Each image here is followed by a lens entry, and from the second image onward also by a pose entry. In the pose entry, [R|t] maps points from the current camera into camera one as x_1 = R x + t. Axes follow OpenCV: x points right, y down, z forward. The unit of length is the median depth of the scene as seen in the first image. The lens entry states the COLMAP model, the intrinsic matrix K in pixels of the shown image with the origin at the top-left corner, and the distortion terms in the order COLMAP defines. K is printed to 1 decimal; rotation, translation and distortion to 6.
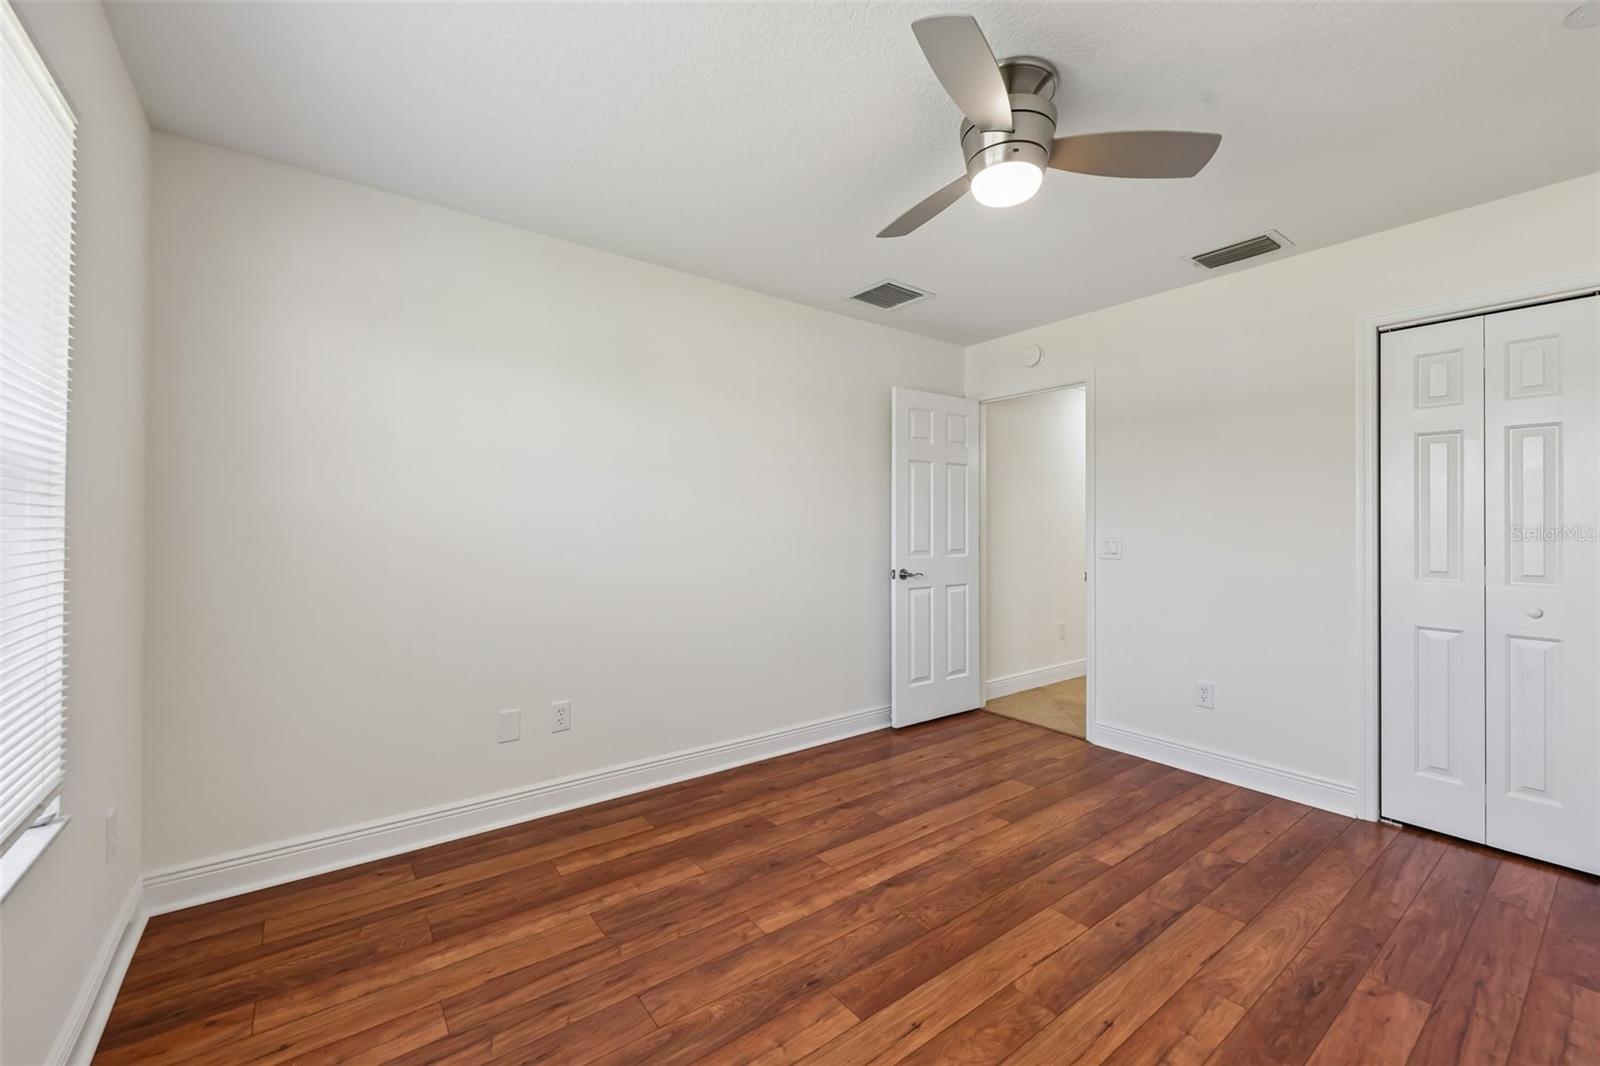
lens RADIAL K [[642.5, 0, 798.2], [0, 642.5, 523.2], [0, 0, 1]] dist [-0.000282, -0.000103]
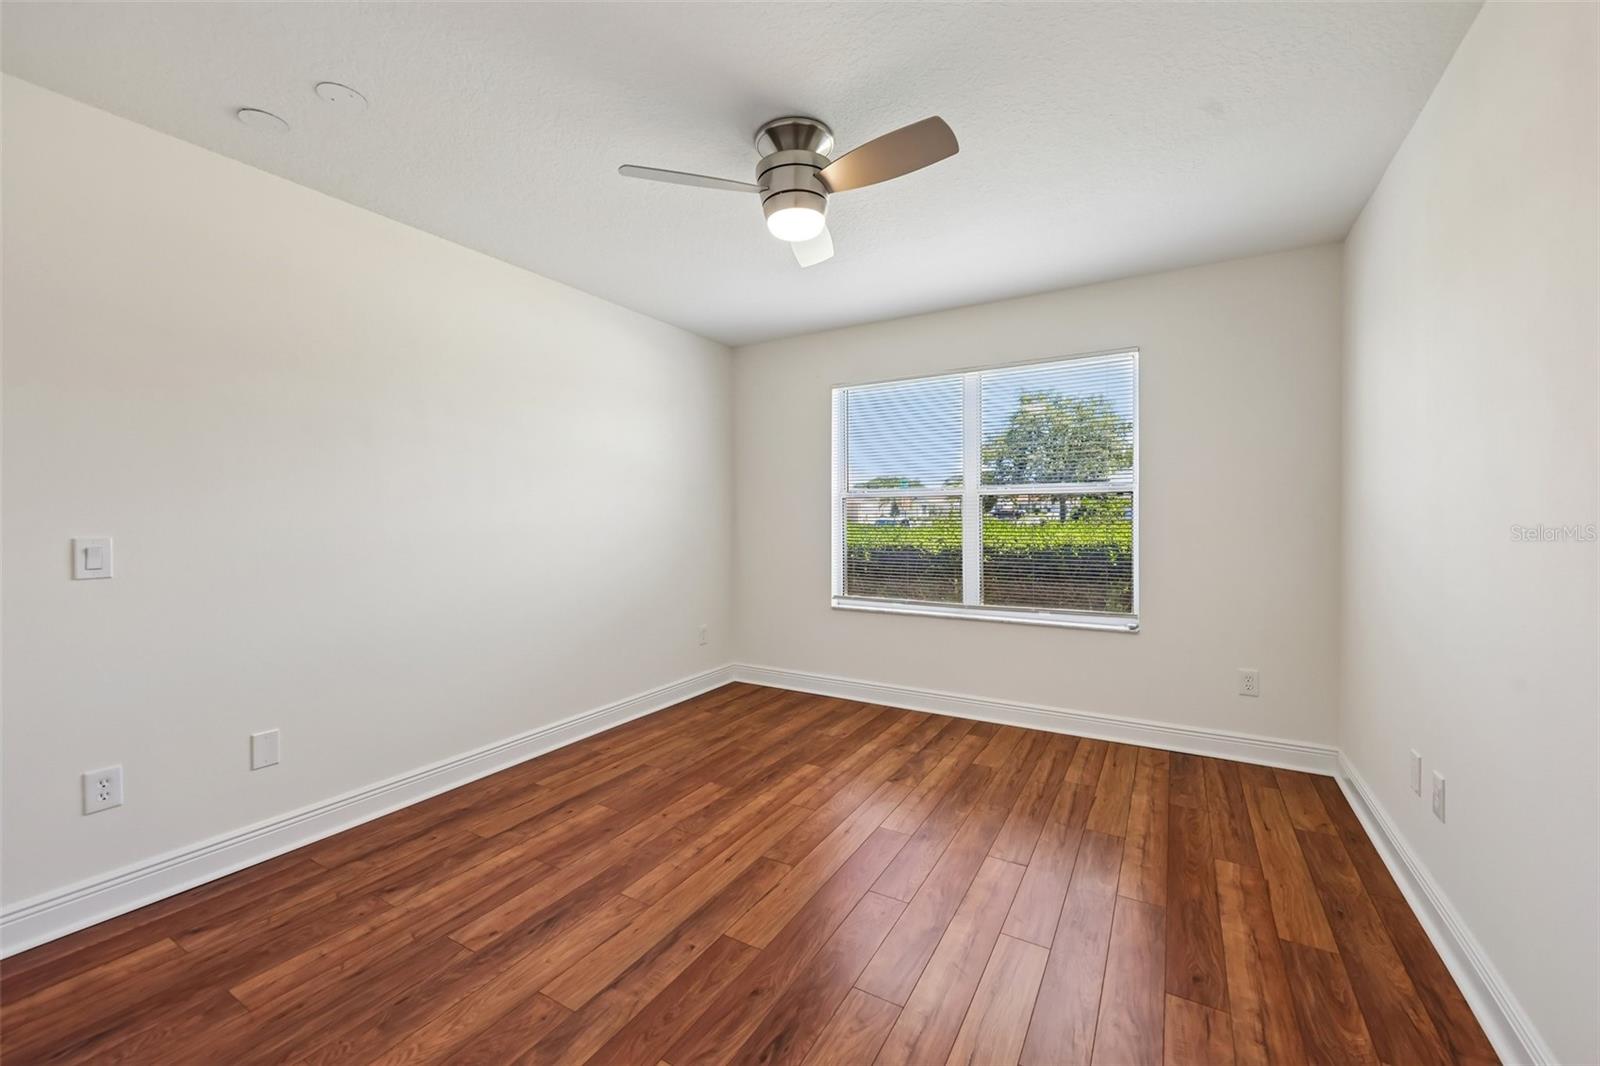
lens RADIAL K [[642.5, 0, 798.2], [0, 642.5, 523.2], [0, 0, 1]] dist [-0.000282, -0.000103]
pose [[-0.924616, 0.004701, -0.380871, 0.731549], [0.002681, 0.999979, 0.005835, 0.013670], [0.380891, 0.004374, -0.924610, 1.978166]]
